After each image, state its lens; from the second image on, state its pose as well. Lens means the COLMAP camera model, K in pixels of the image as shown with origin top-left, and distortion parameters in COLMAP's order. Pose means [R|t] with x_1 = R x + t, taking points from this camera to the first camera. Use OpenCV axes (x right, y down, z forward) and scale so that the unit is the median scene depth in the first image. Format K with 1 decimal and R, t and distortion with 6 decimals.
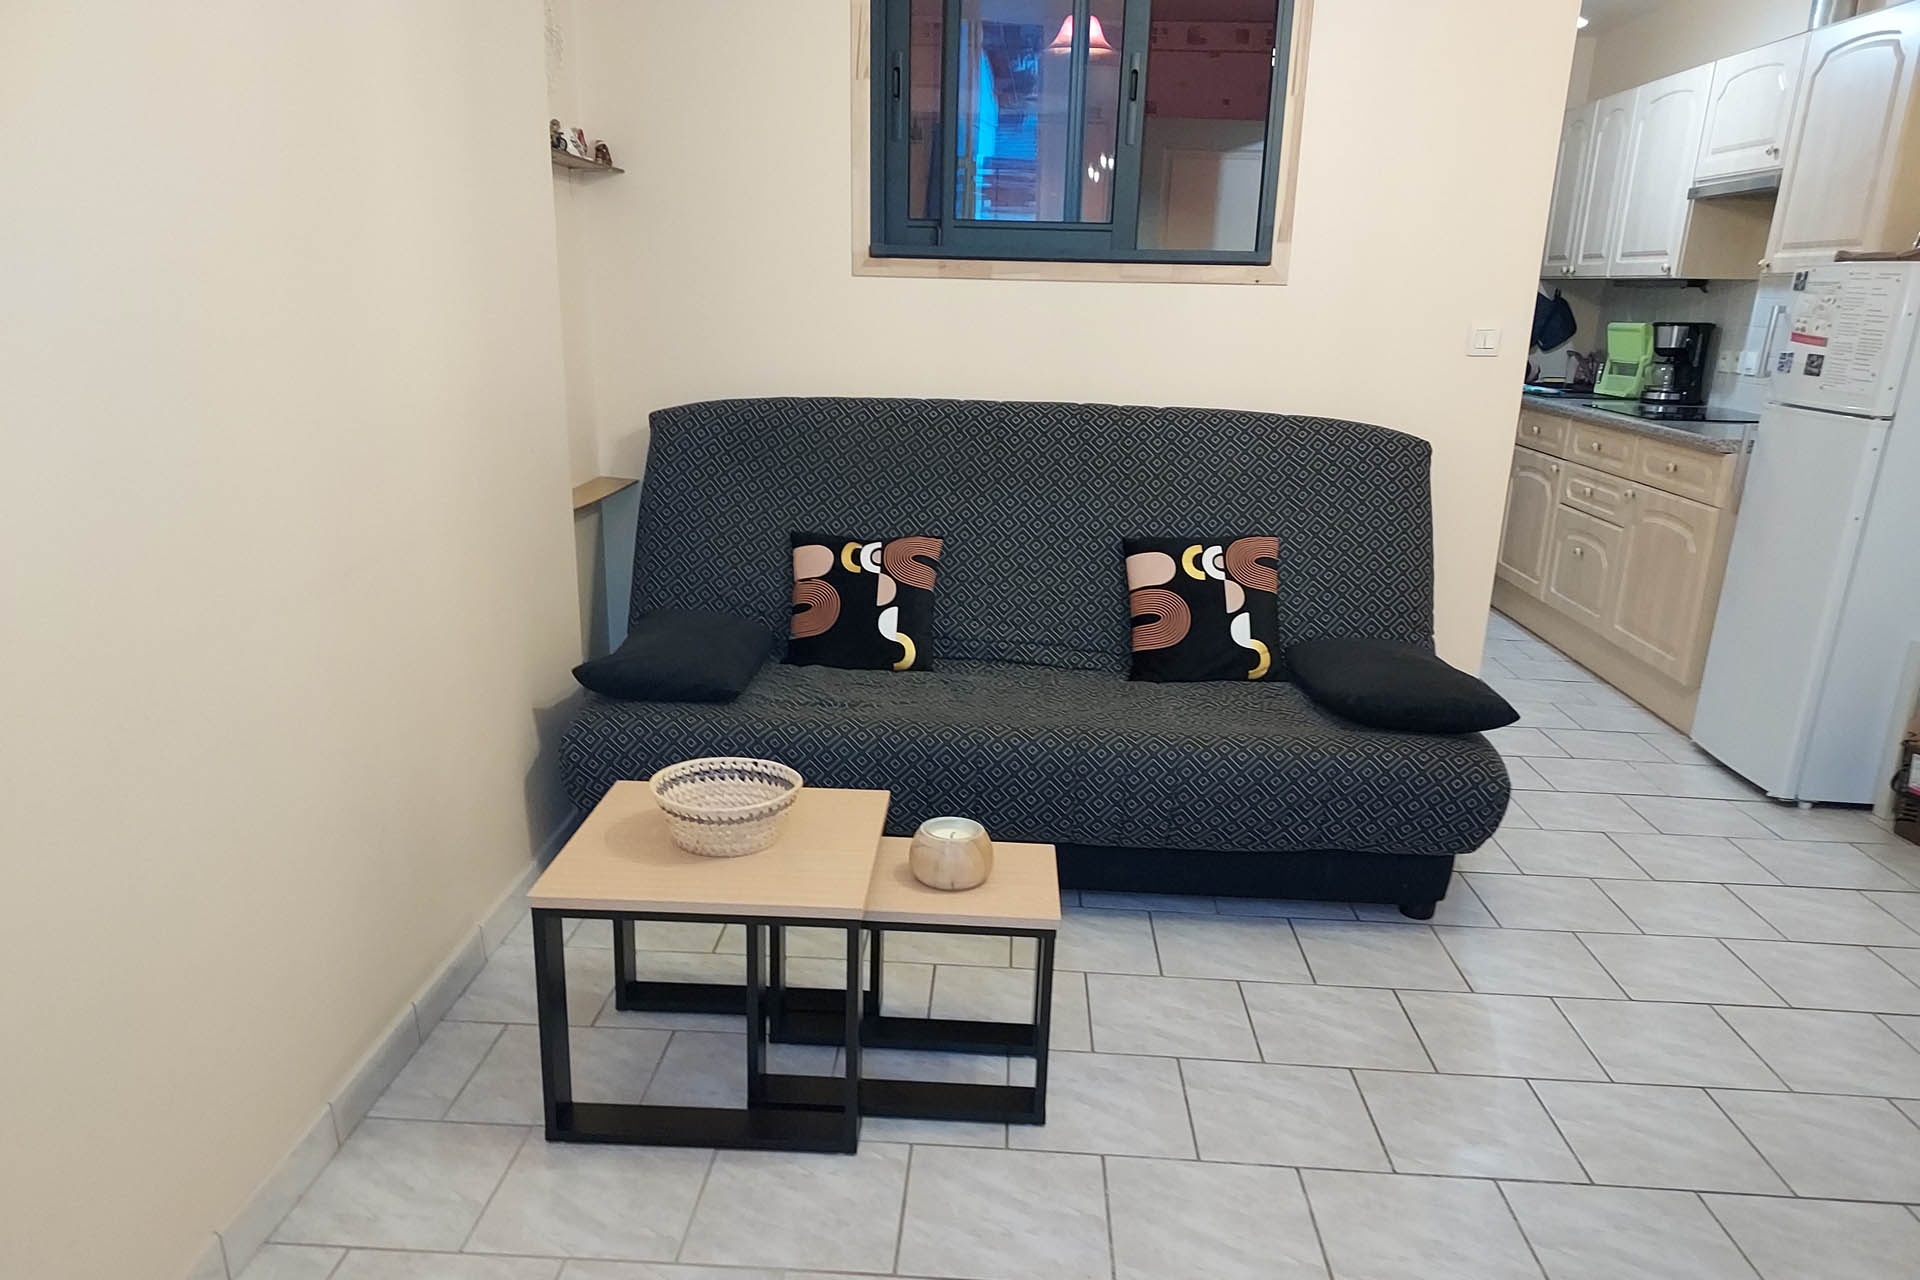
lens RADIAL K [[1364.5, 0, 965.9], [0, 1364.5, 683.2], [0, 0, 1]] dist [0.007988, 0.002166]
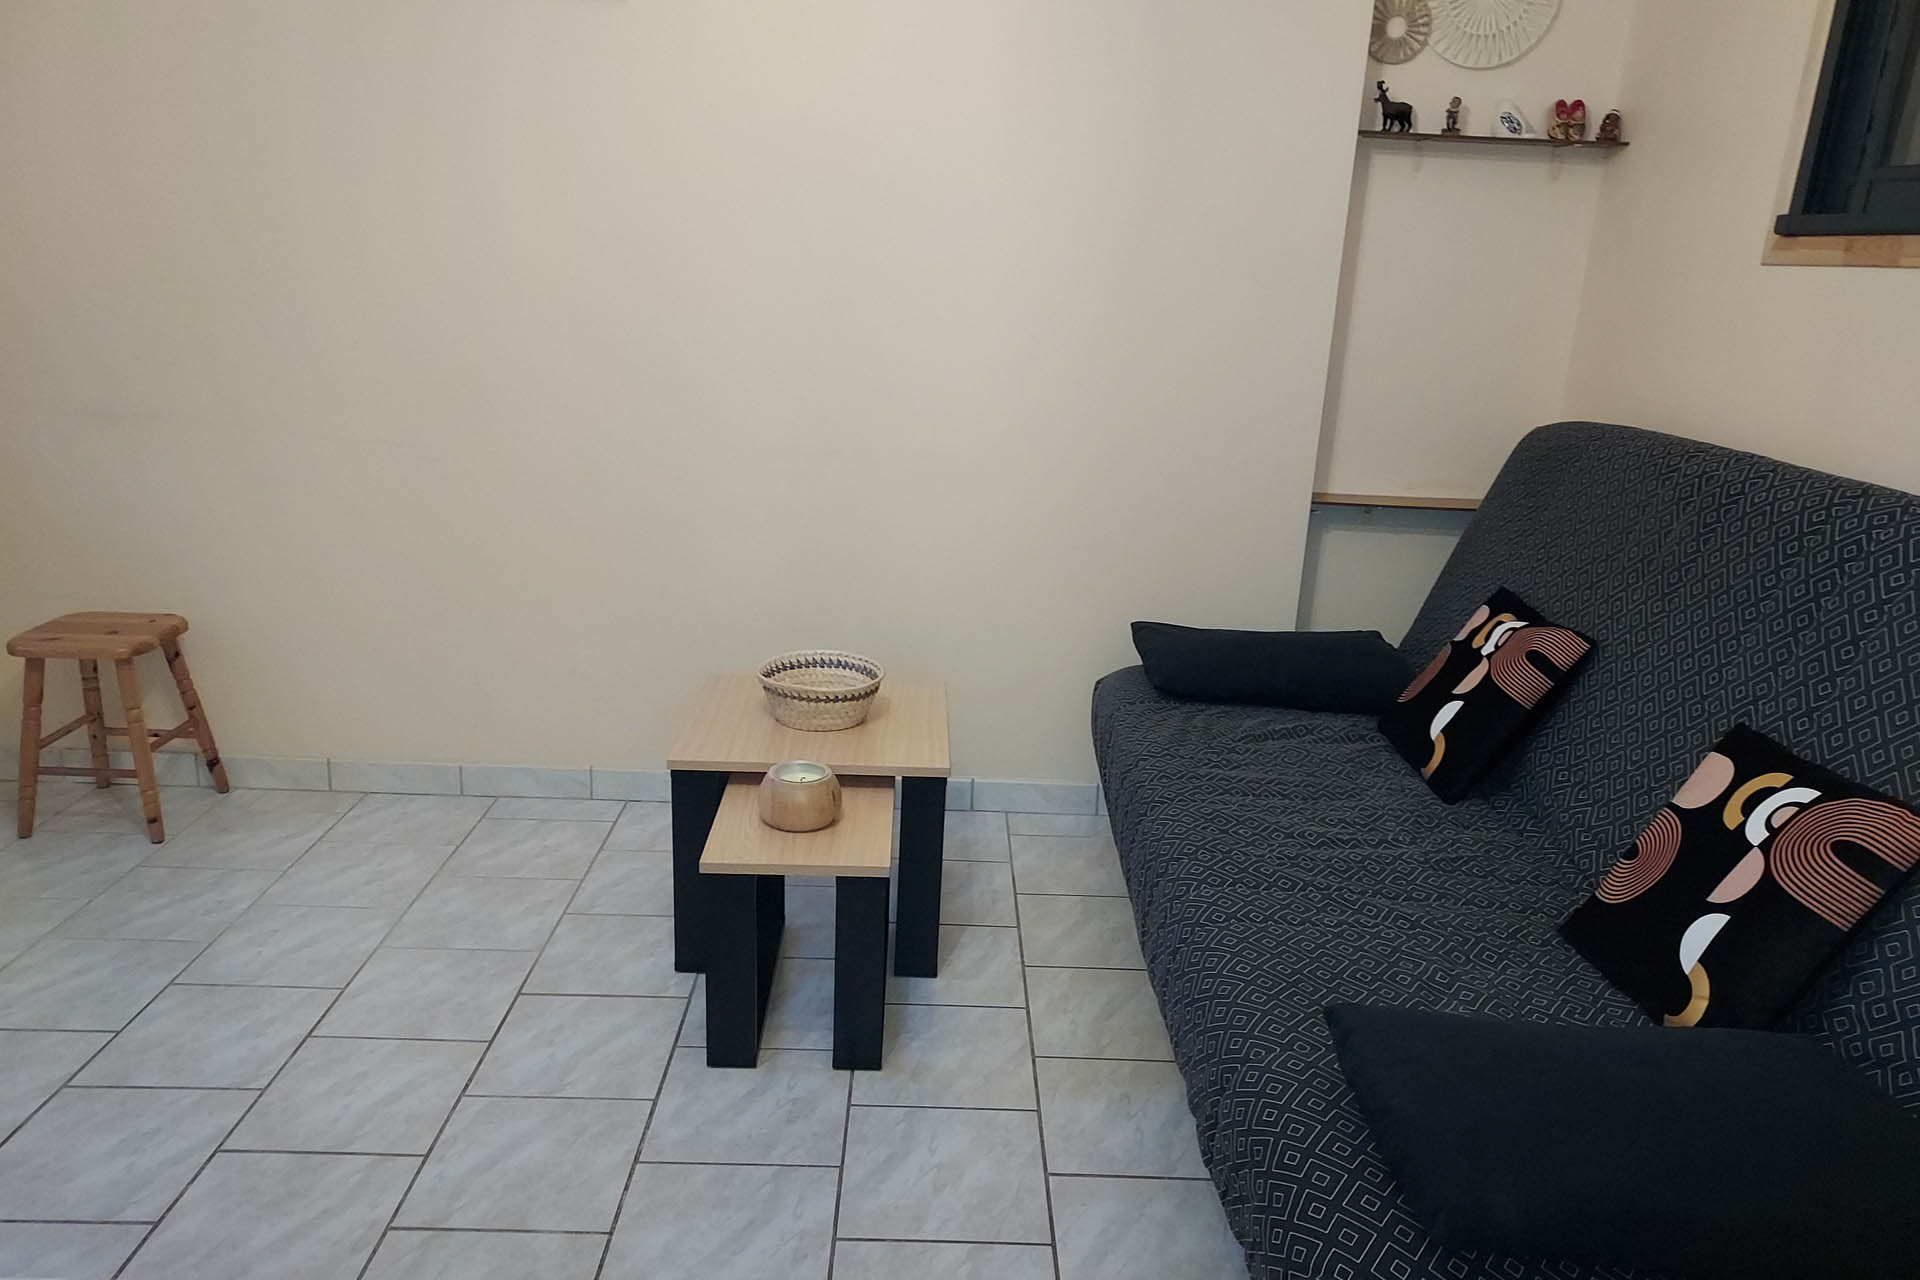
lens RADIAL K [[1364.5, 0, 965.9], [0, 1364.5, 683.2], [0, 0, 1]] dist [0.007988, 0.002166]
pose [[0.064567, 0.278550, -0.958249, 0.627394], [-0.320893, 0.915047, 0.244370, -0.157876], [0.944912, 0.291717, 0.148467, 0.623675]]
